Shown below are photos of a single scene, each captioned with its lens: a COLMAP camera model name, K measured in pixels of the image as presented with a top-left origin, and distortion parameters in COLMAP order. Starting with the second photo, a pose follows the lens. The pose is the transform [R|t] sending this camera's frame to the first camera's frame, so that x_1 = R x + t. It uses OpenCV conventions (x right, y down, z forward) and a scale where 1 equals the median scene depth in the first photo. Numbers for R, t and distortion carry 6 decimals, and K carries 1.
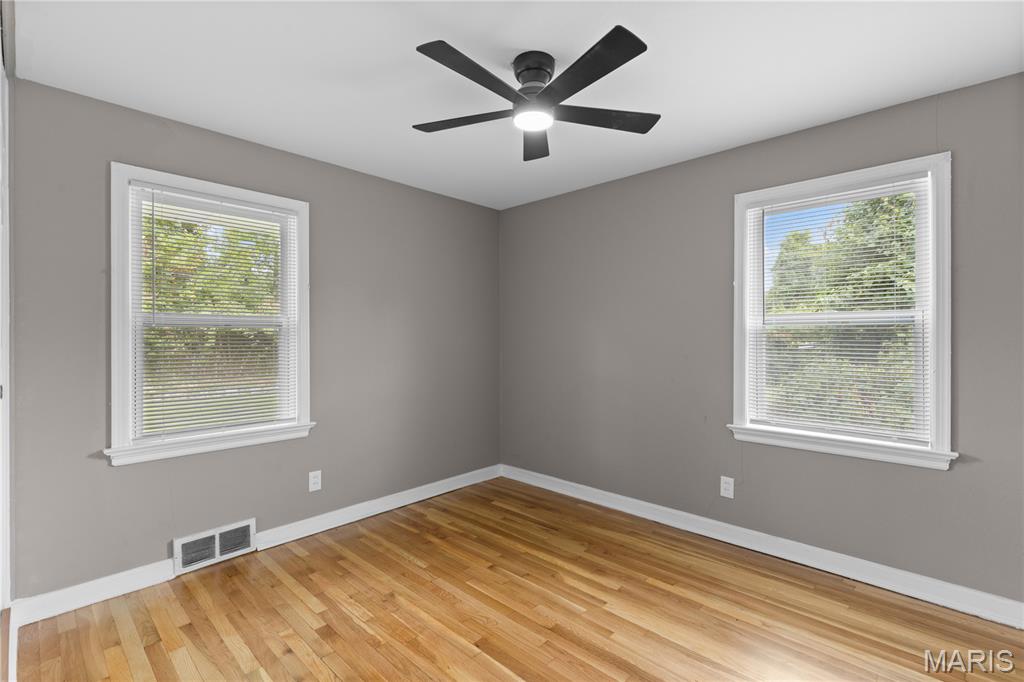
lens RADIAL K [[467.3, 0, 512.0], [0, 467.3, 341.0], [0, 0, 1]] dist [0.003016, 0.000170]
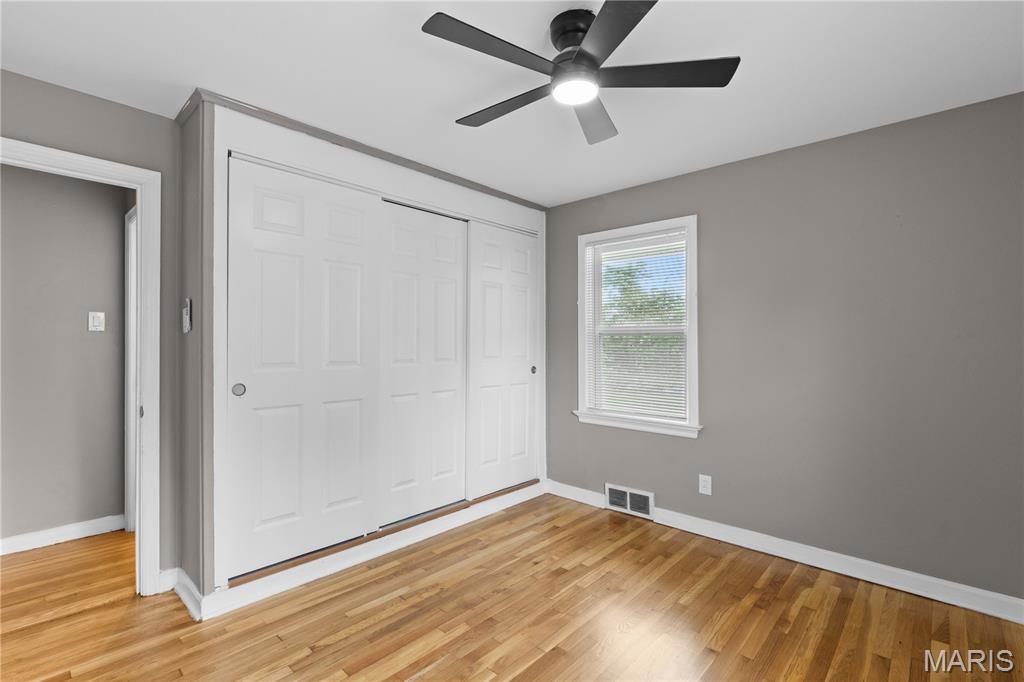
lens RADIAL K [[467.3, 0, 512.0], [0, 467.3, 341.0], [0, 0, 1]] dist [0.003016, 0.000170]
pose [[0.014883, -0.001352, -0.999888, 0.654928], [-0.012705, 0.999918, -0.001541, -0.006453], [0.999809, 0.012727, 0.014865, 0.621829]]
